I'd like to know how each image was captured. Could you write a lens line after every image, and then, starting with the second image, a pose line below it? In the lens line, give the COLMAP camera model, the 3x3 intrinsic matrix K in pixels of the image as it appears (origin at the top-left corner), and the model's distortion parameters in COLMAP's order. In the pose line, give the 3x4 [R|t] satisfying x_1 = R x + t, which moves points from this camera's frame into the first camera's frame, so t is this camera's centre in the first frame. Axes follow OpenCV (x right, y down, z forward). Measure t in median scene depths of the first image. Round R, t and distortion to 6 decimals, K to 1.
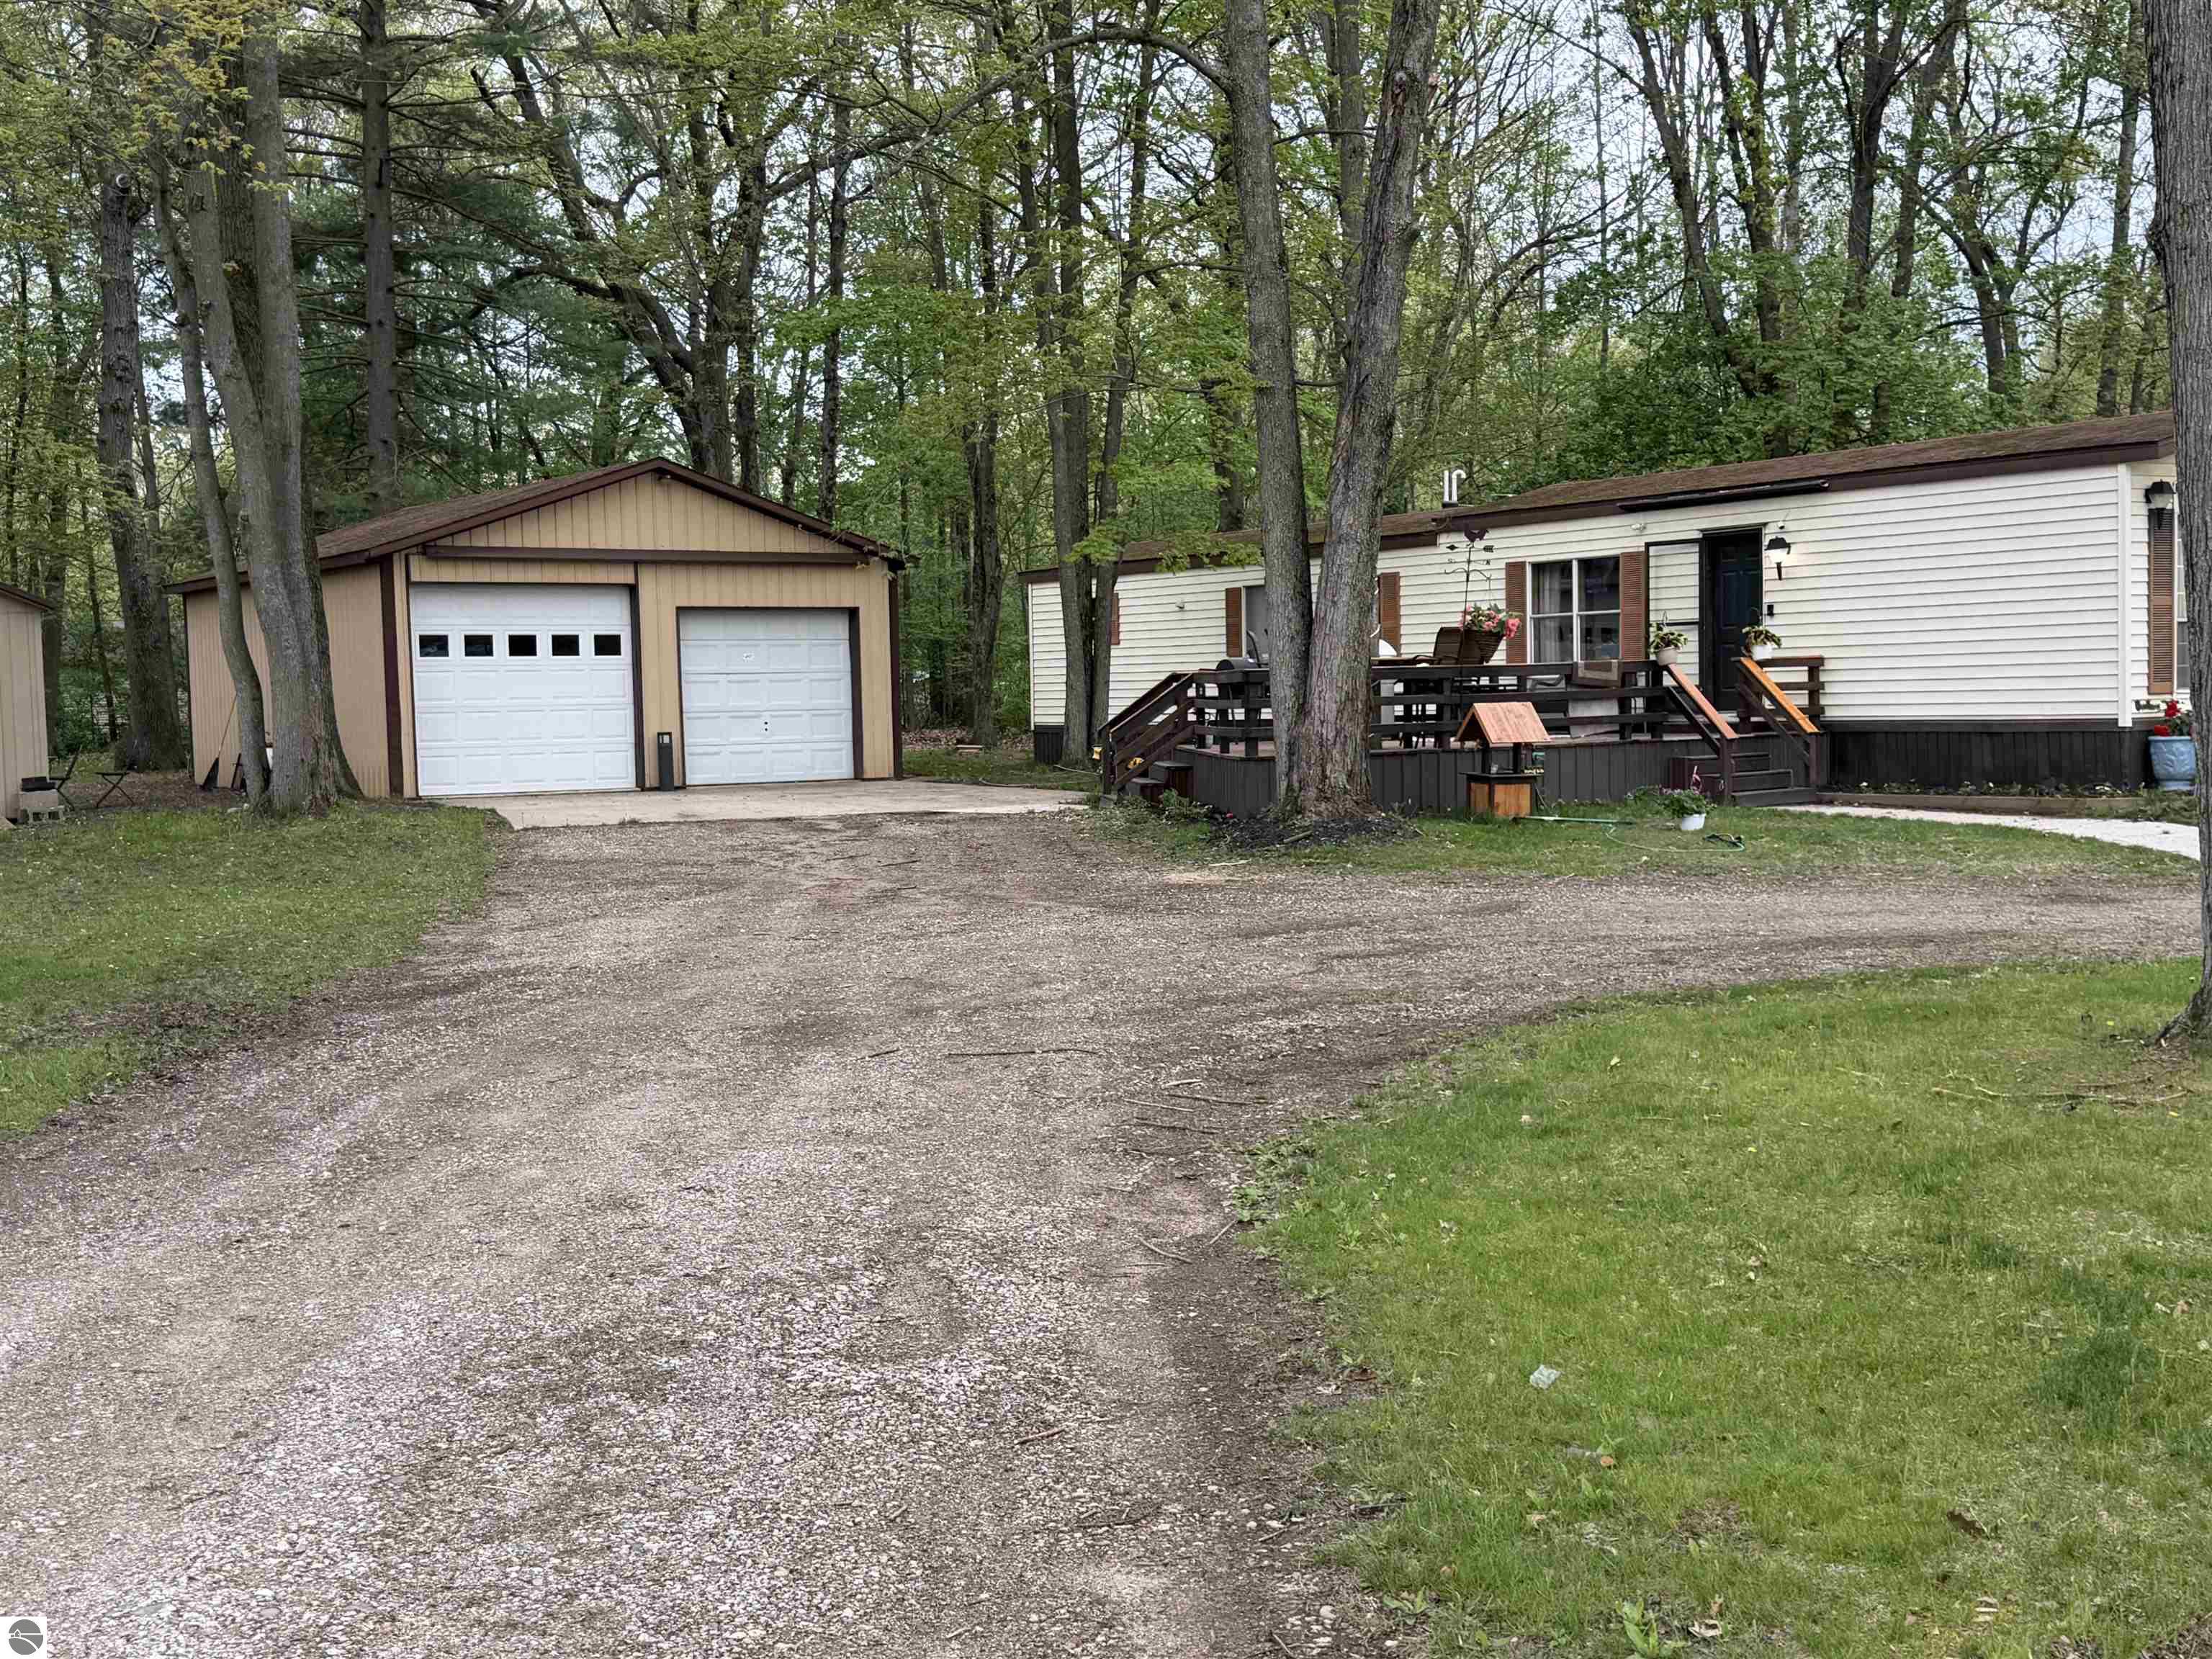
lens RADIAL K [[2611.6, 0, 1117.9], [0, 2611.6, 846.3], [0, 0, 1]] dist [0.204425, -0.461537]
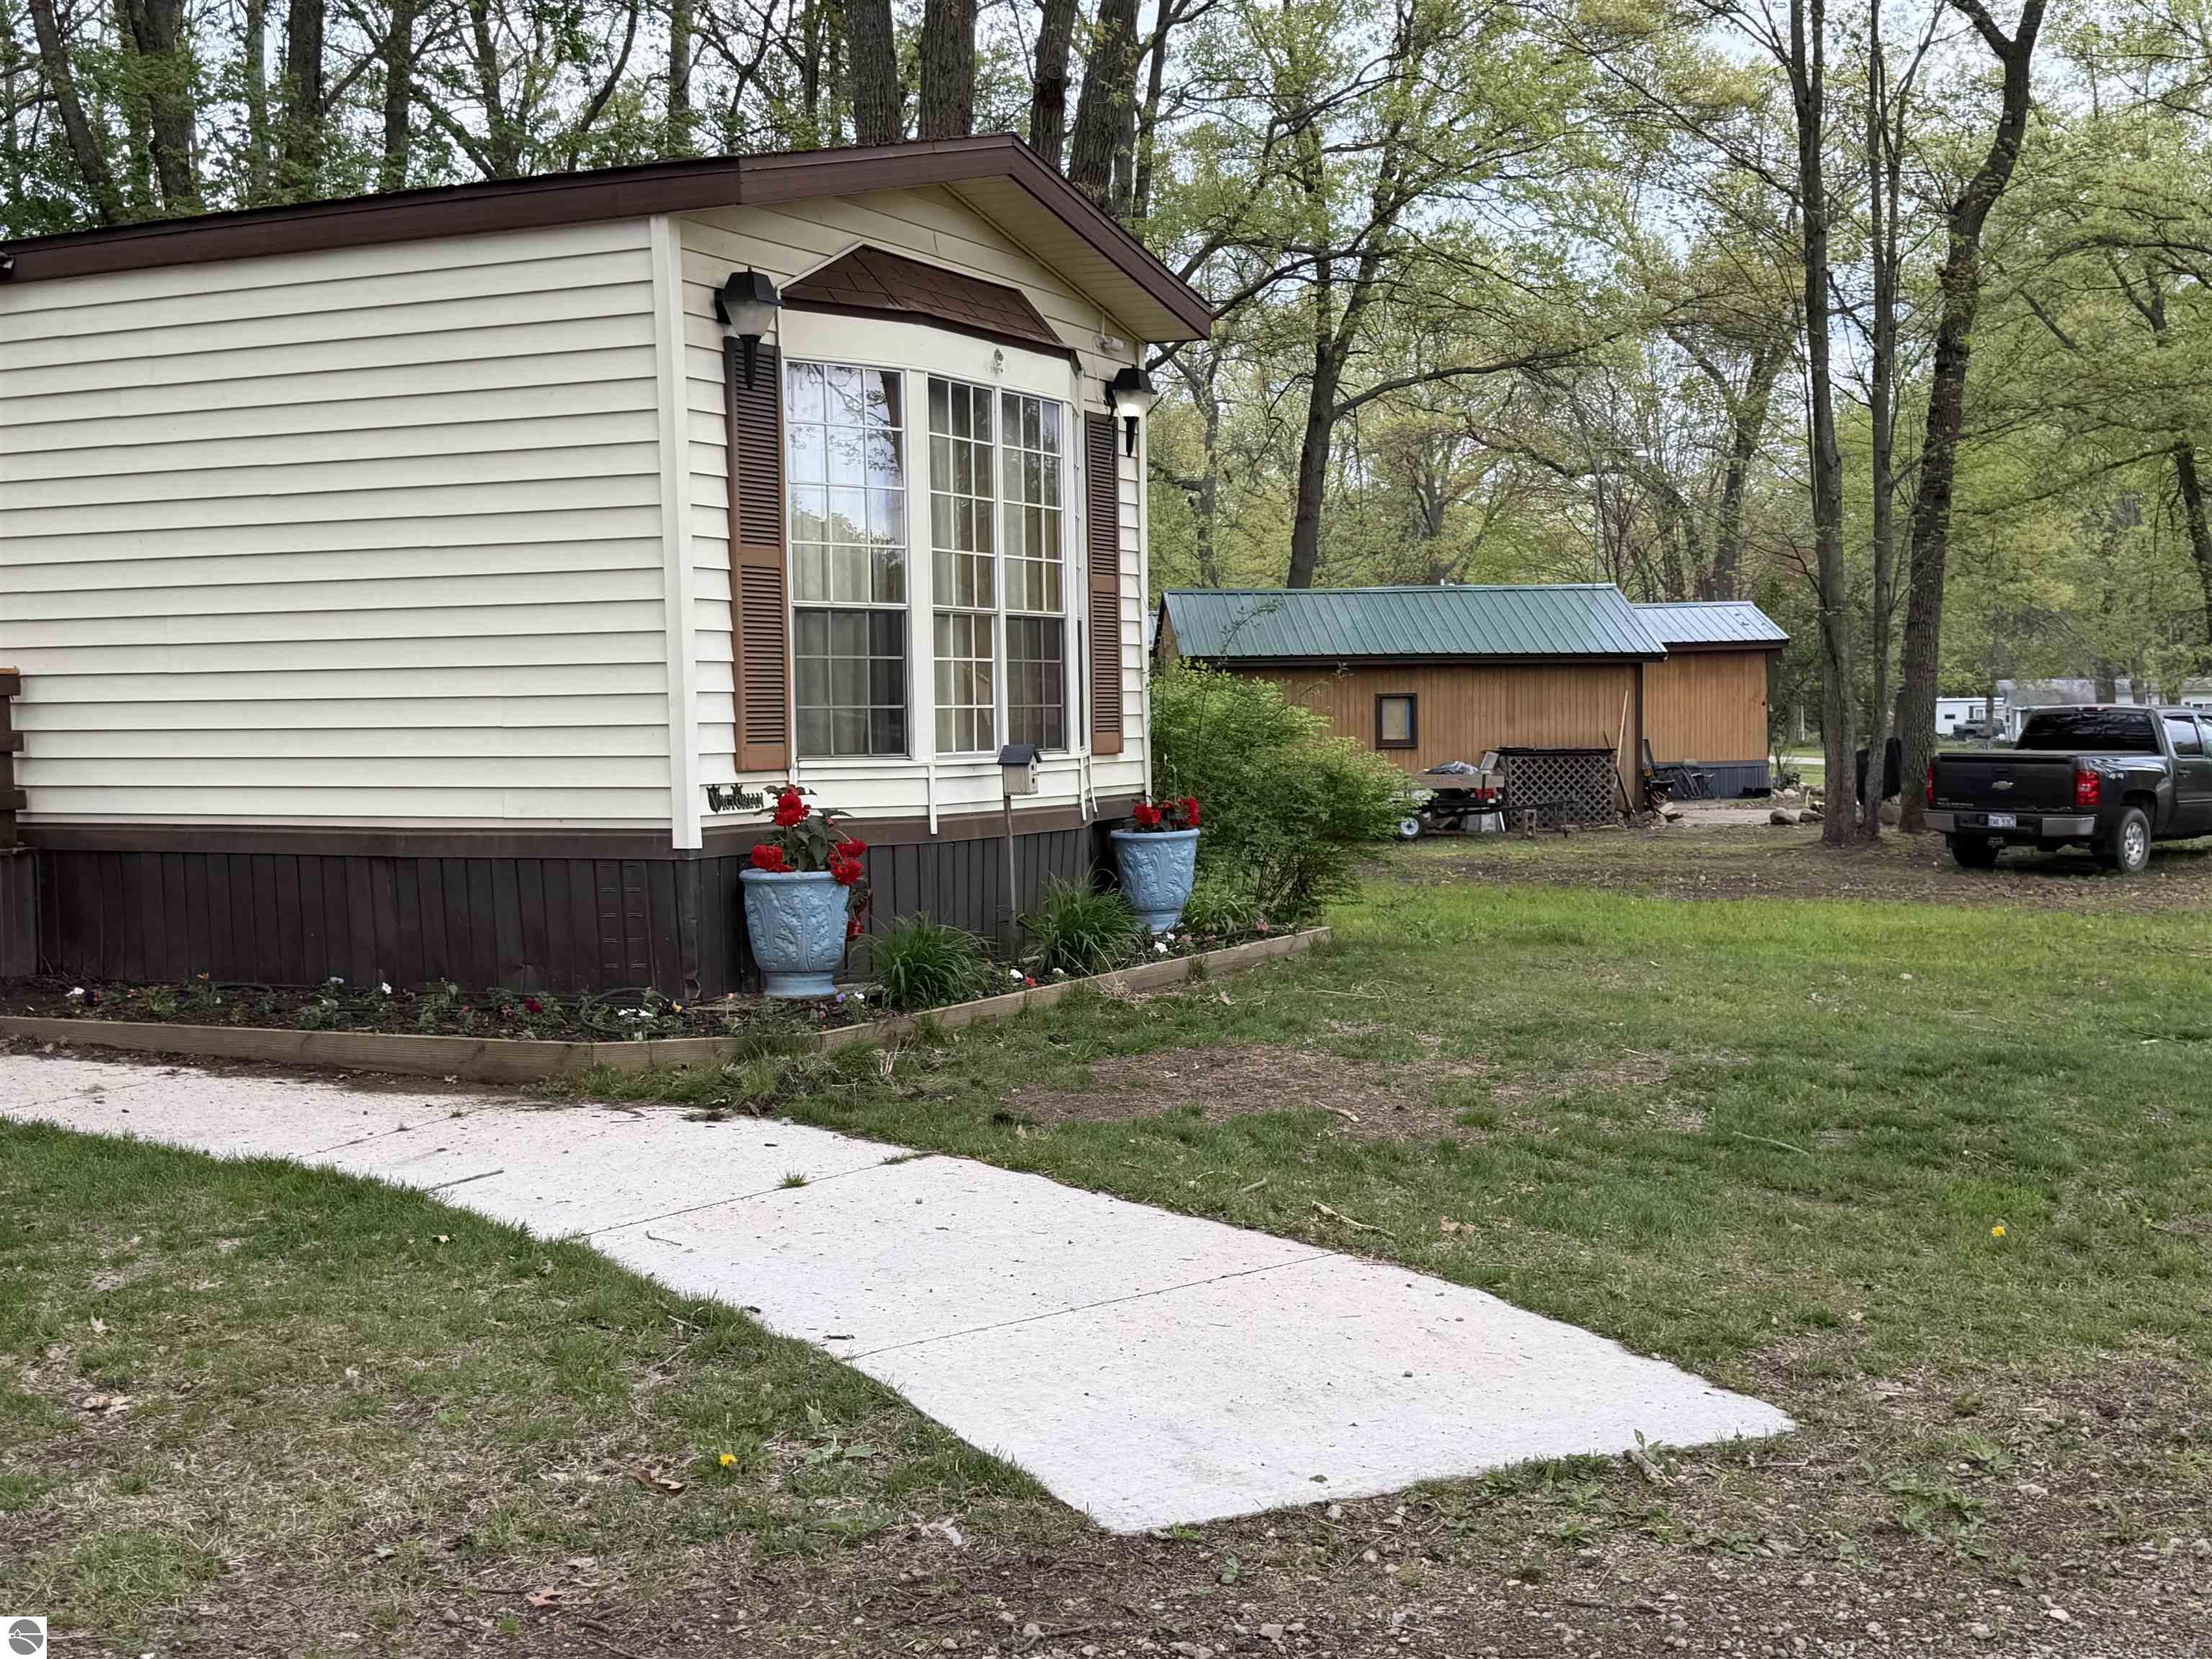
lens RADIAL K [[2611.6, 0, 1117.9], [0, 2611.6, 846.3], [0, 0, 1]] dist [0.204425, -0.461537]
pose [[0.870509, -0.015657, 0.491903, 0.233689], [0.023839, 0.999662, -0.010368, -0.039389], [-0.491574, 0.020752, 0.870589, 0.606347]]
